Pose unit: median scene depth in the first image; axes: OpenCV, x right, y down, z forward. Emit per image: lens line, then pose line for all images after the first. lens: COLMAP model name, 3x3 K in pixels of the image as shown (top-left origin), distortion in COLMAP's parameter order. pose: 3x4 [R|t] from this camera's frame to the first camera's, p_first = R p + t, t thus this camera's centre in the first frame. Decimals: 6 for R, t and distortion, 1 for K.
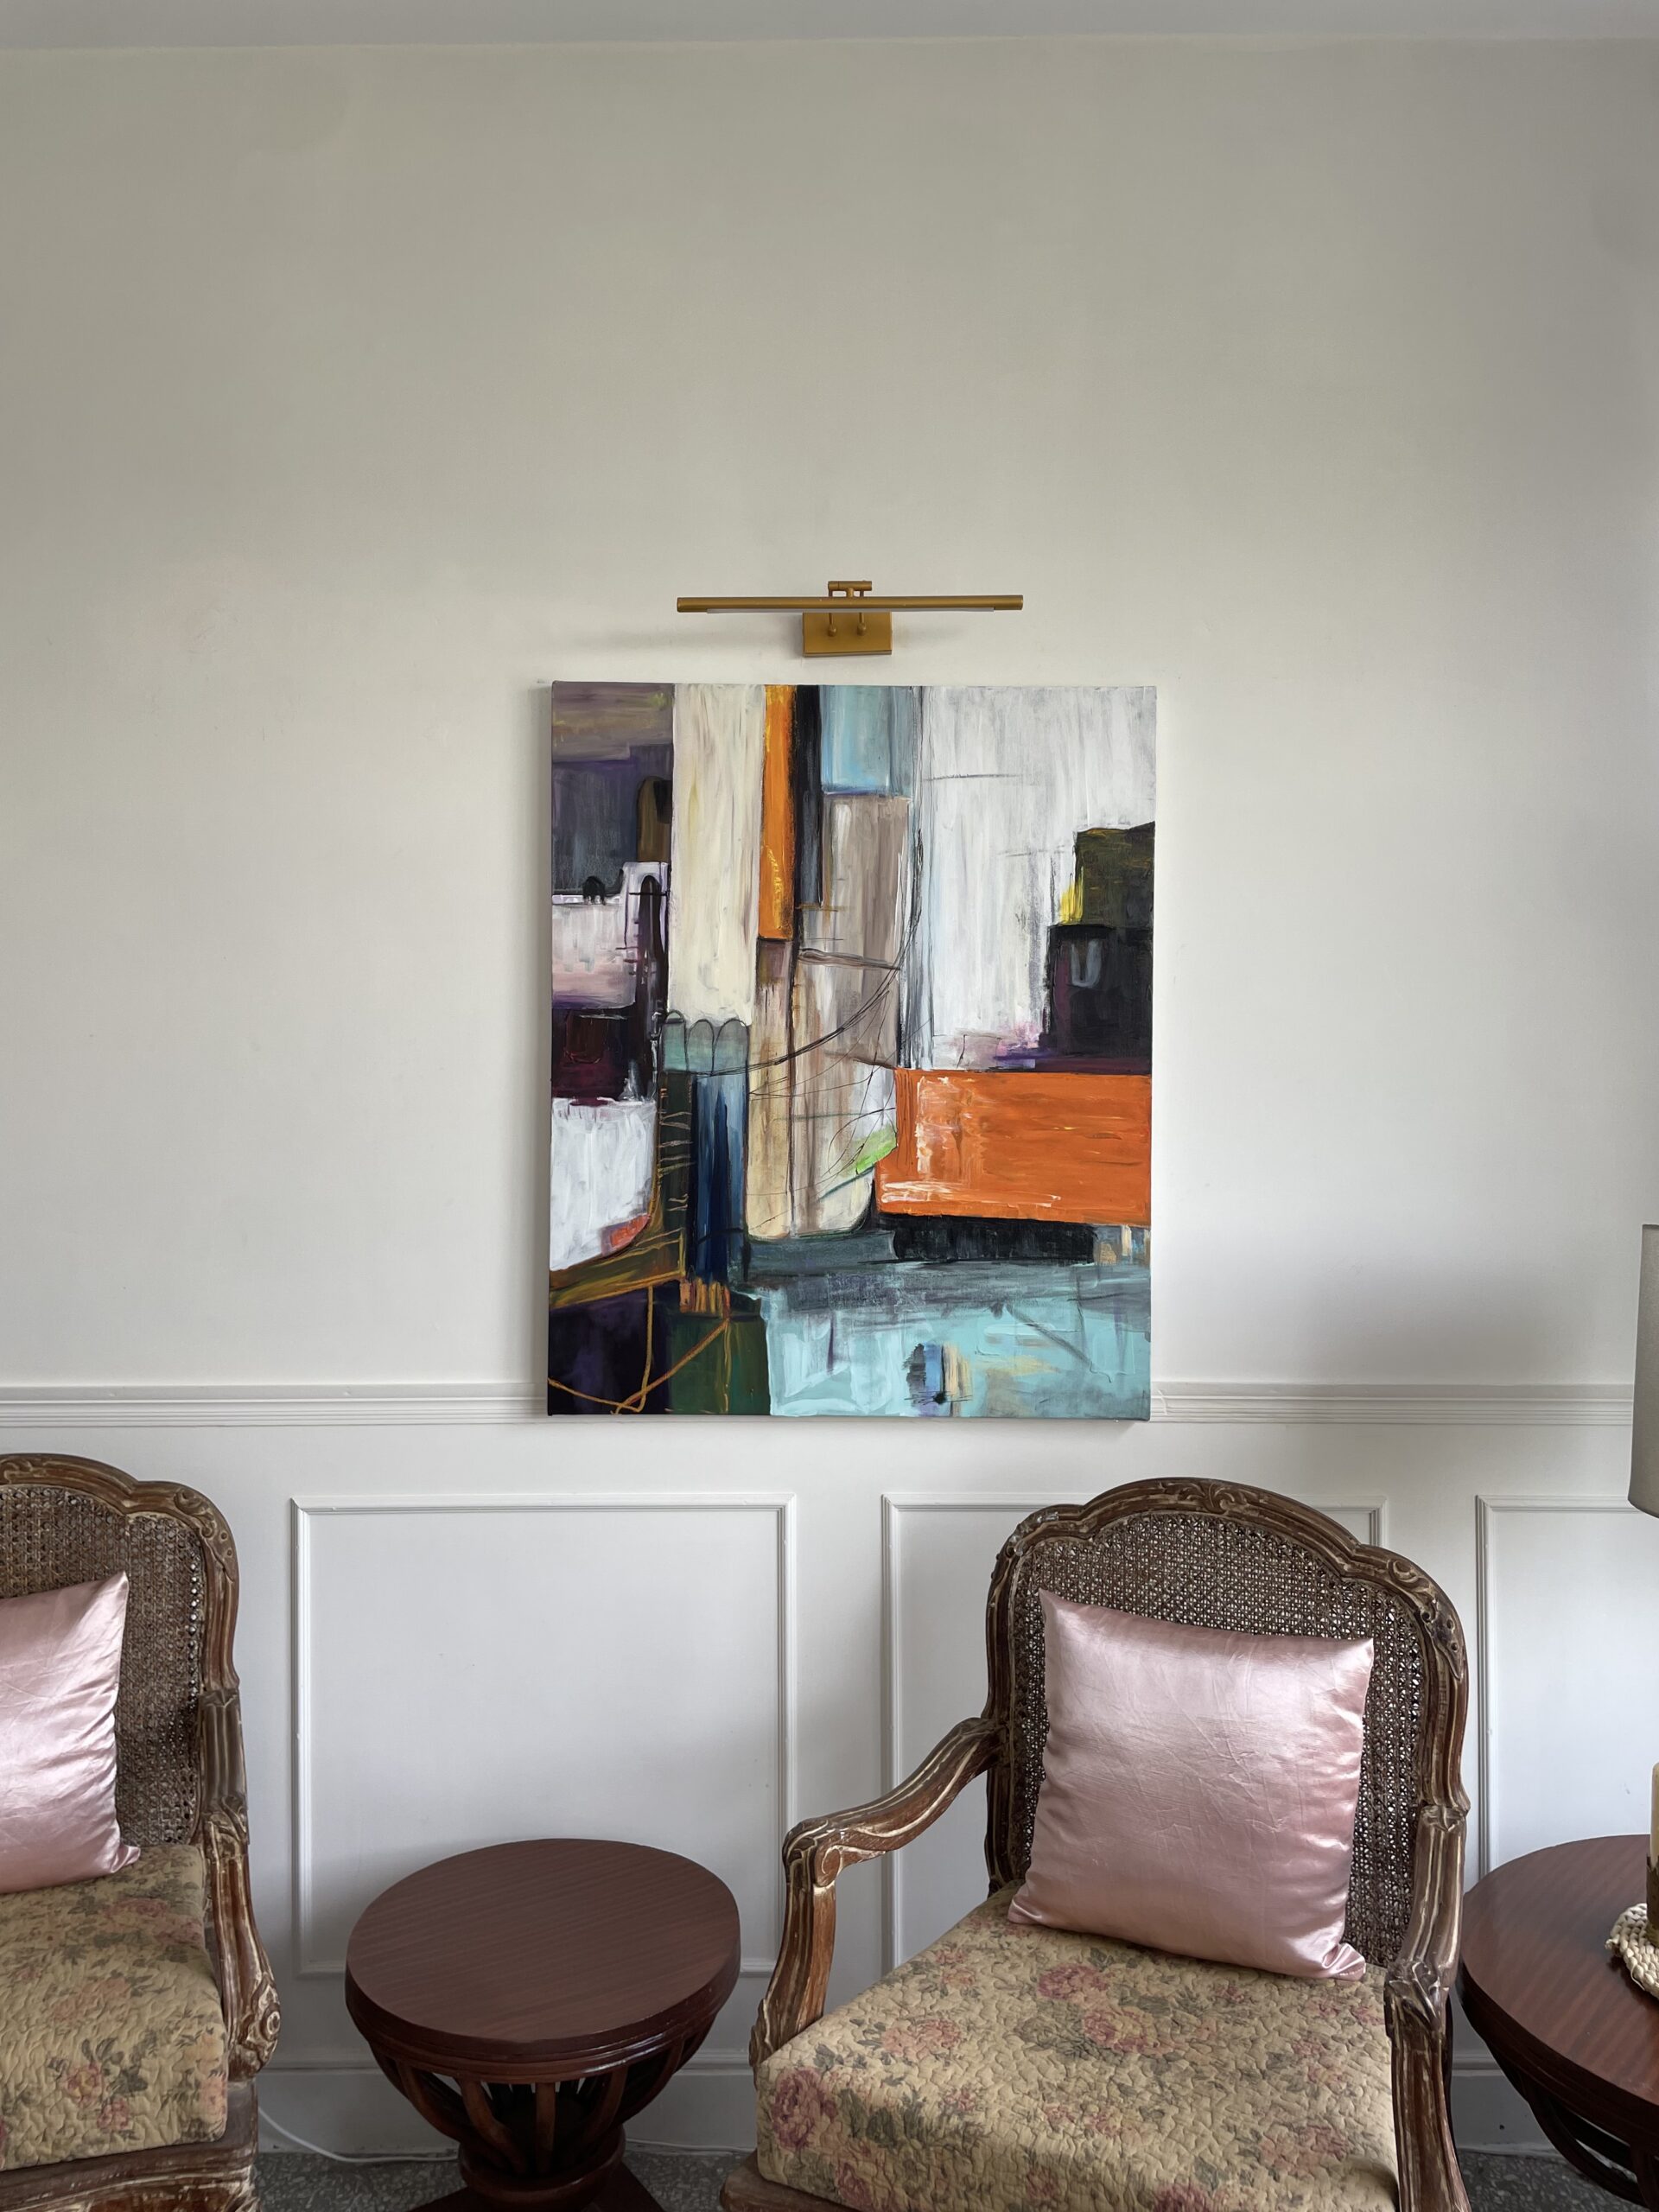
lens RADIAL K [[1701.2, 0, 830.3], [0, 1701.2, 1103.7], [0, 0, 1]] dist [0.055769, -0.081823]
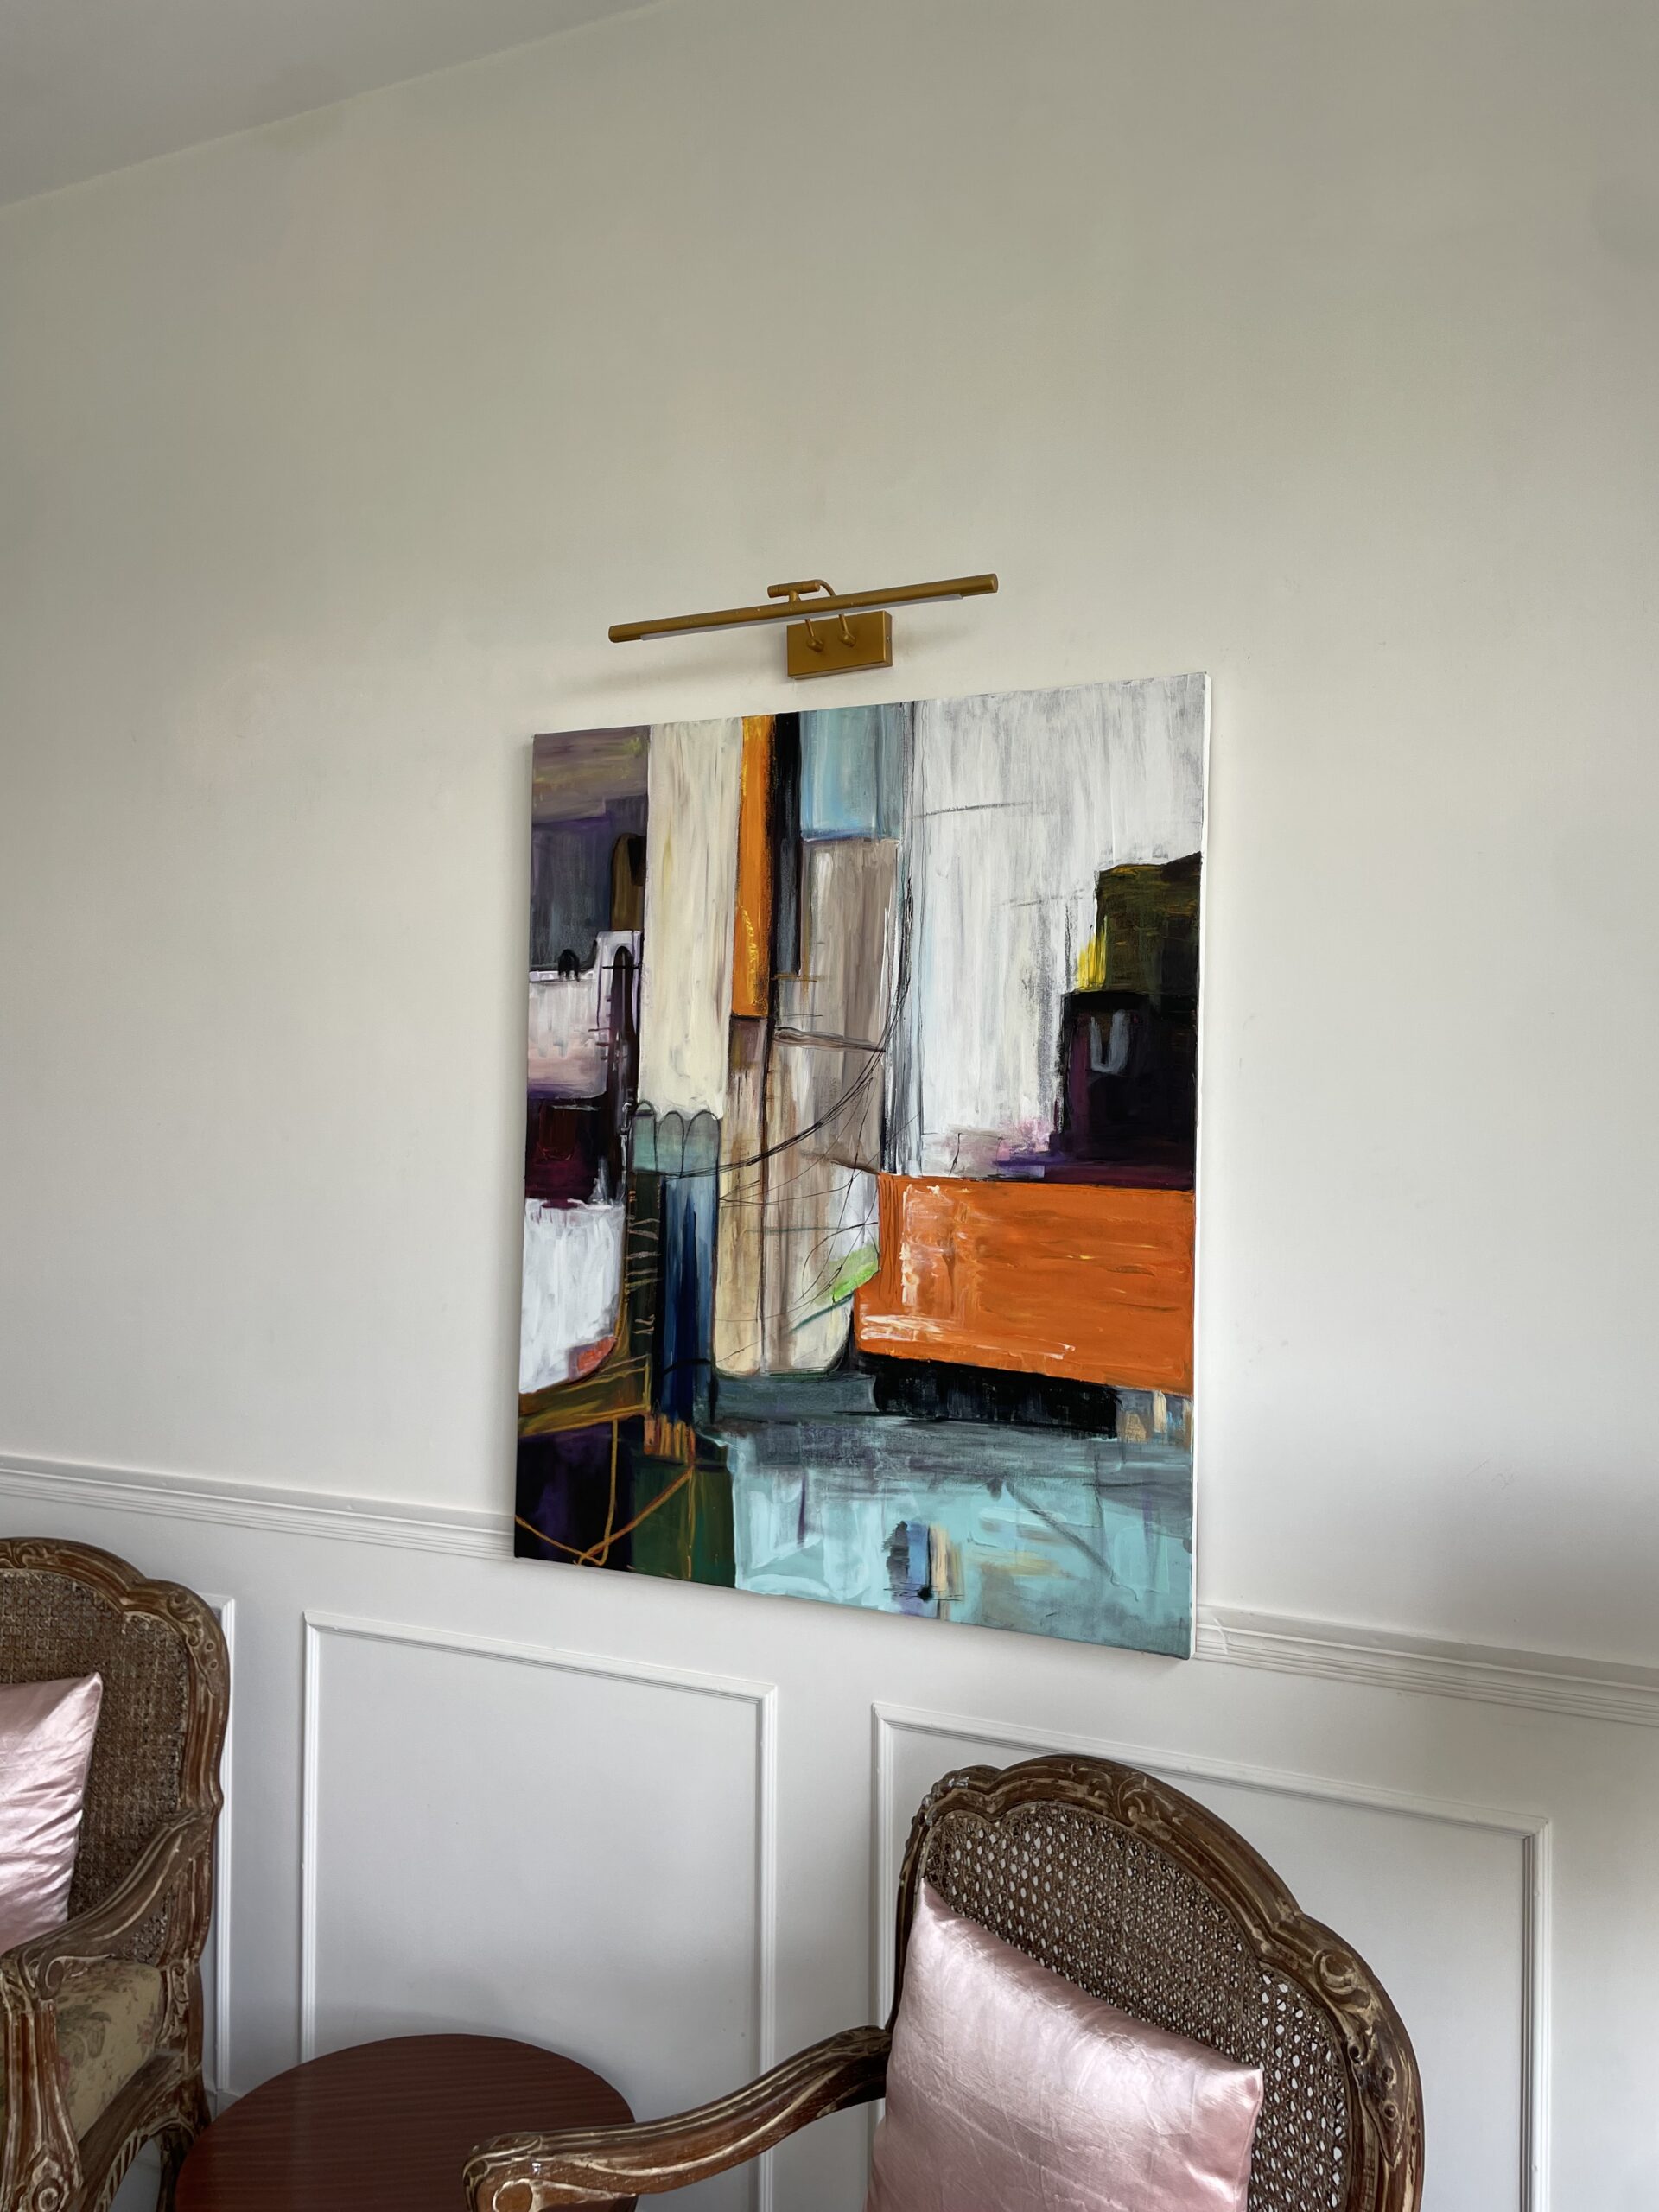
lens RADIAL K [[1701.2, 0, 830.0], [0, 1701.2, 1105.2], [0, 0, 1]] dist [0.055769, -0.081823]
pose [[0.906571, 0.005180, -0.422022, 0.374987], [-0.018021, 0.999488, -0.026443, -0.033091], [0.421669, 0.031578, 0.906200, 0.269467]]
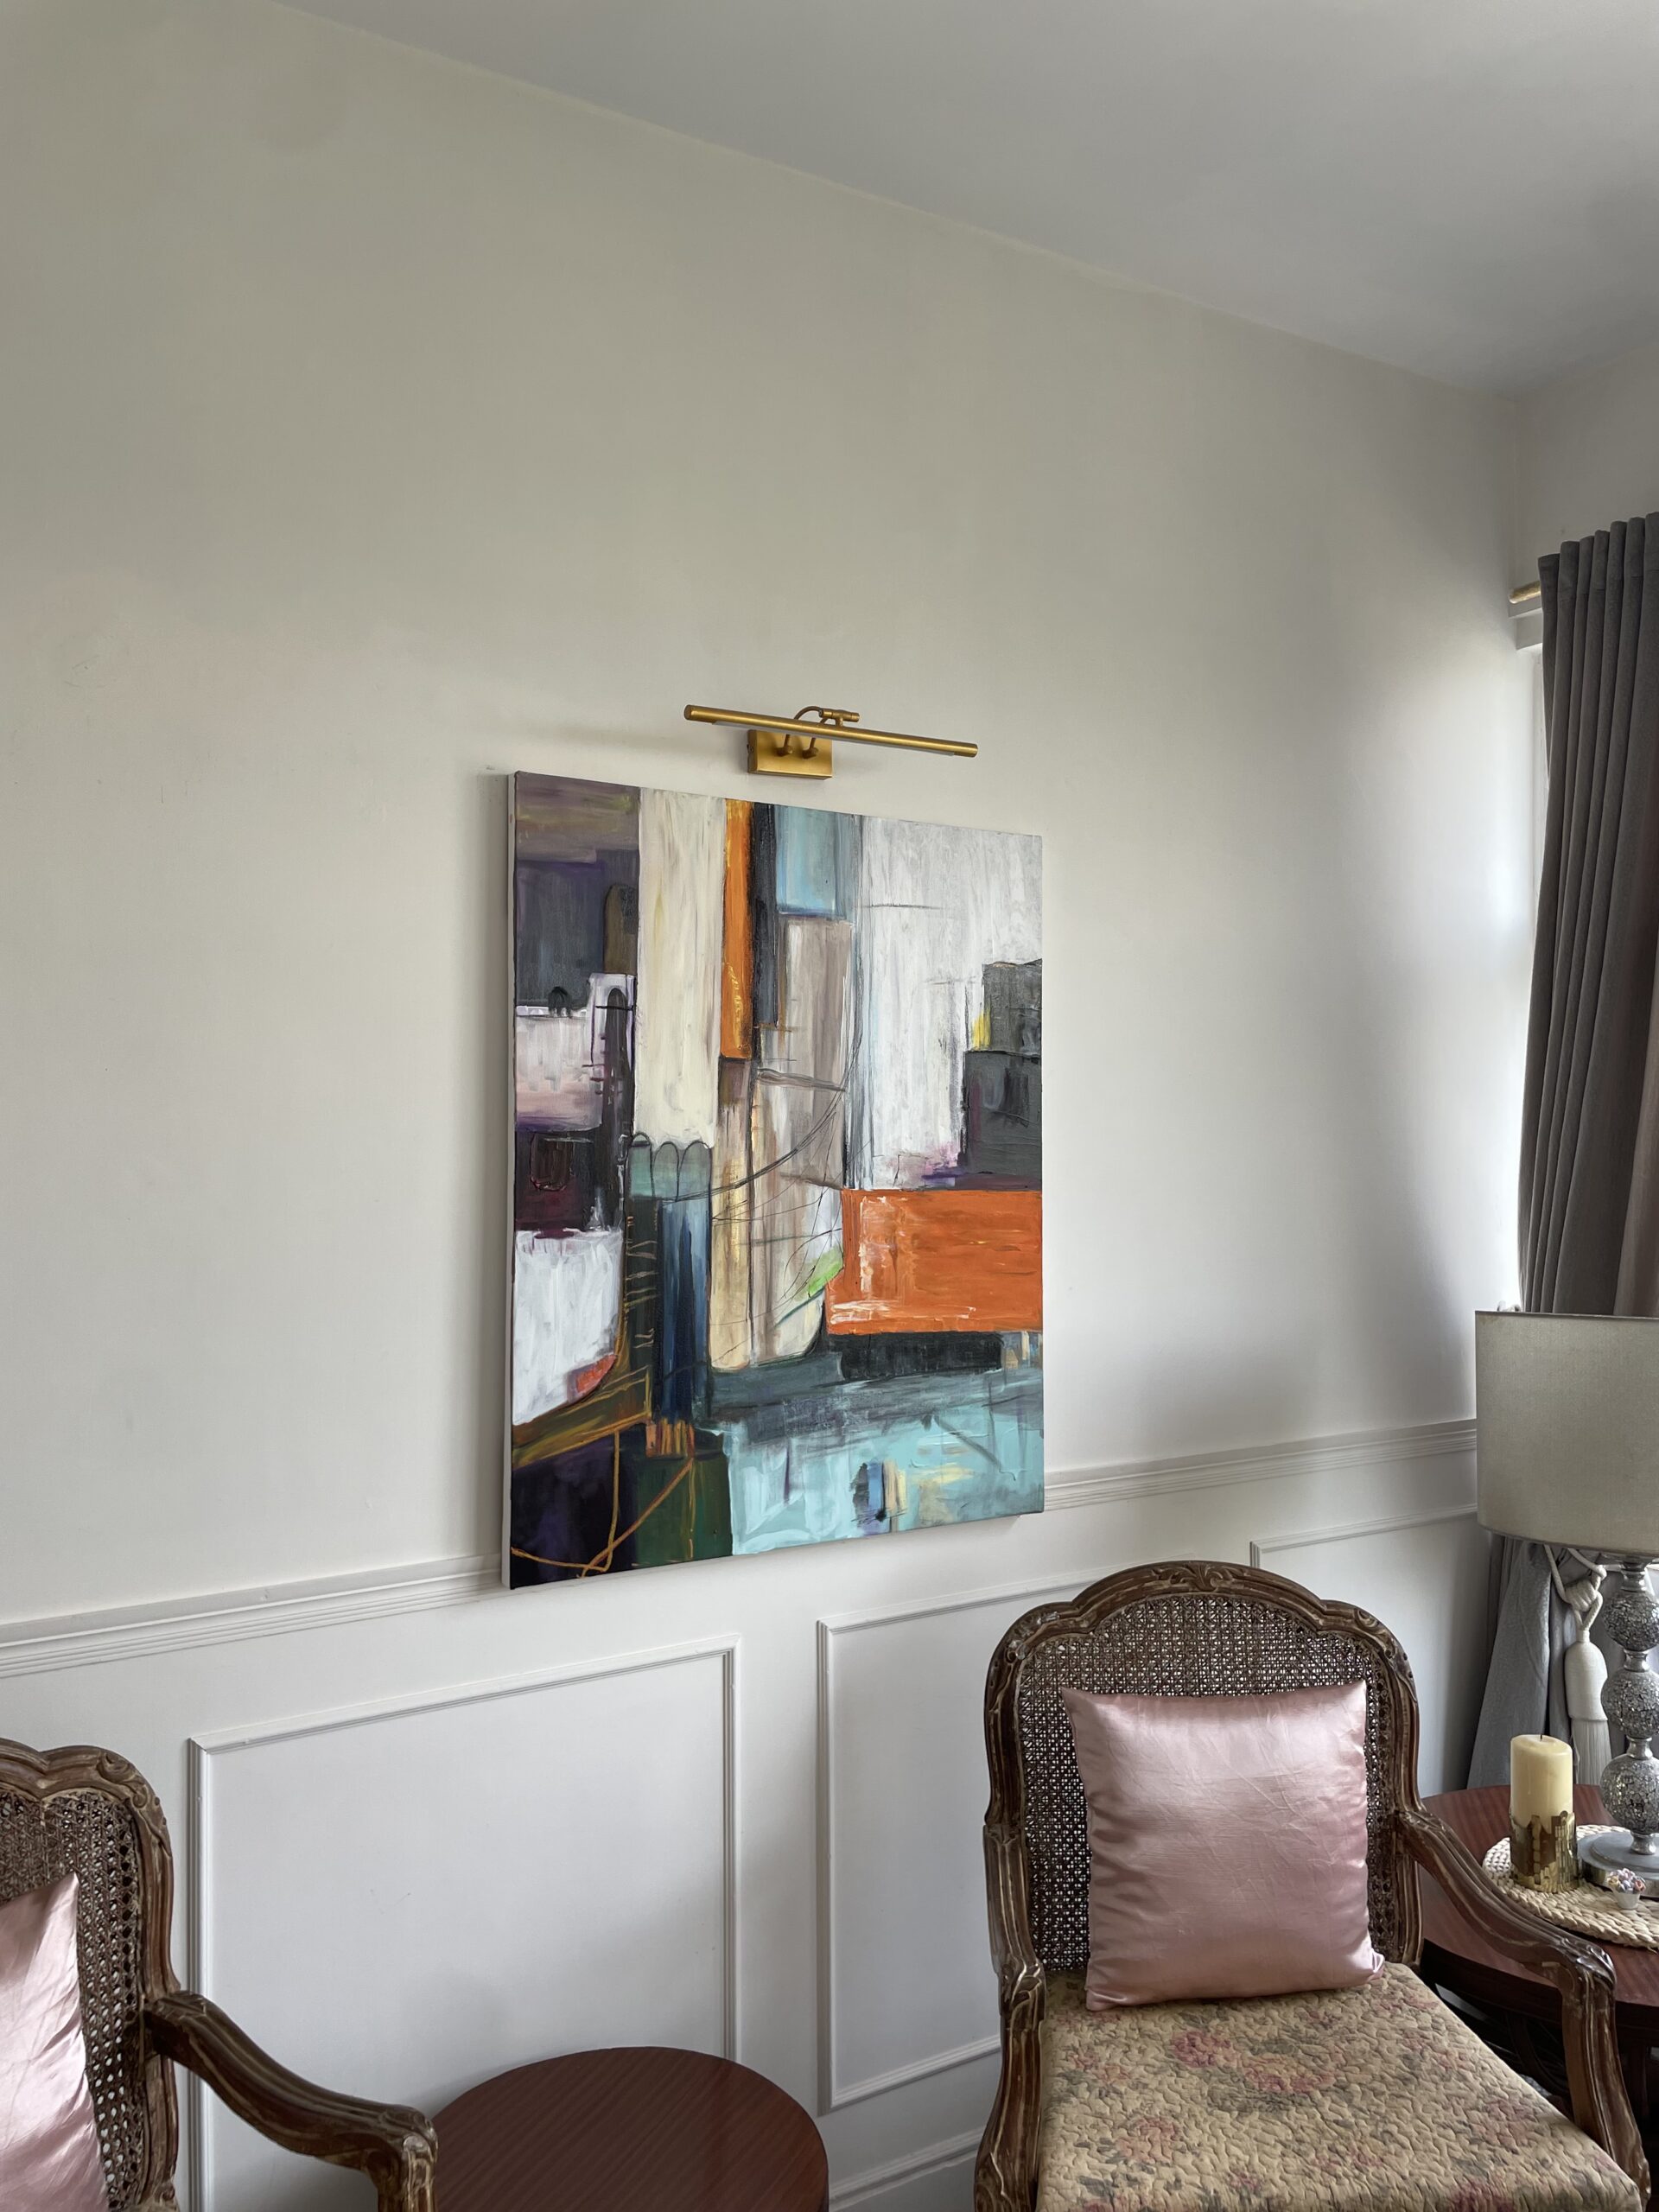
lens RADIAL K [[1701.2, 0, 840.1], [0, 1701.2, 1103.8], [0, 0, 1]] dist [0.055769, -0.081823]
pose [[0.850134, 0.005215, 0.526541, -0.515206], [0.012115, 0.999493, -0.029459, -0.043893], [-0.526427, 0.031423, 0.849639, 0.151633]]
